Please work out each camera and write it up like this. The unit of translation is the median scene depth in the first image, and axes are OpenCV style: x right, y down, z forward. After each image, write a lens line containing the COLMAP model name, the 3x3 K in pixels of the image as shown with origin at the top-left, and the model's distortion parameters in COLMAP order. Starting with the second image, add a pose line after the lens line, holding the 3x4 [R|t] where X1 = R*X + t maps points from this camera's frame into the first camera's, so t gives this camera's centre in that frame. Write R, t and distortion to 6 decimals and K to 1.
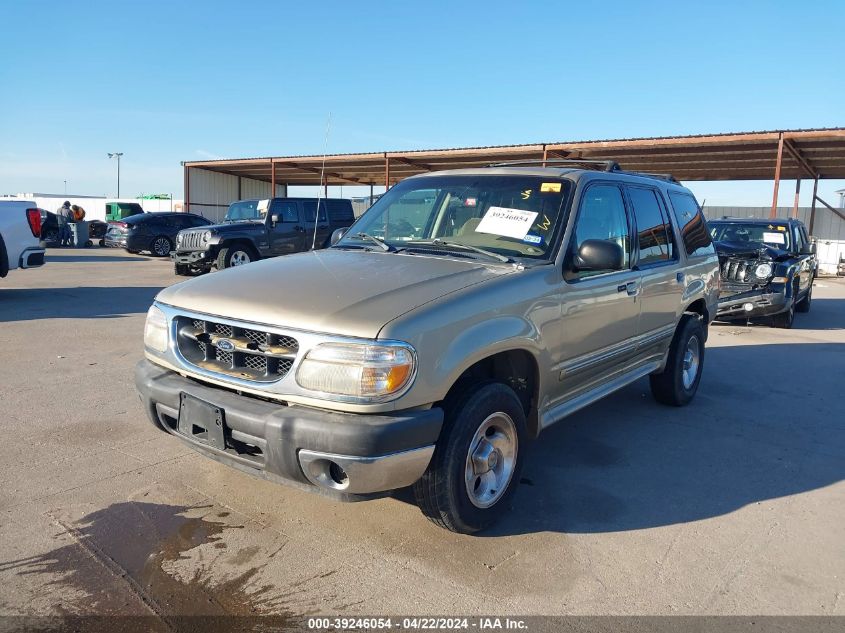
lens RADIAL K [[680.4, 0, 422.5], [0, 680.4, 316.5], [0, 0, 1]] dist [0.005627, 0.002898]
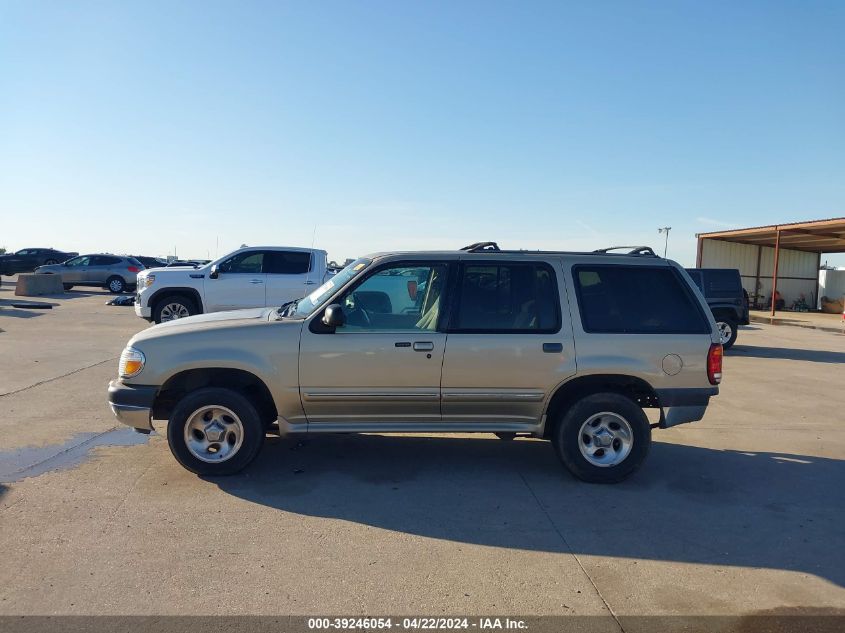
lens RADIAL K [[680.4, 0, 422.5], [0, 680.4, 316.5], [0, 0, 1]] dist [0.005627, 0.002898]
pose [[0.675233, 0.042310, -0.736390, 1.542003], [-0.116266, 0.991978, -0.049615, -0.046694], [0.728383, 0.119119, 0.674736, 0.215725]]
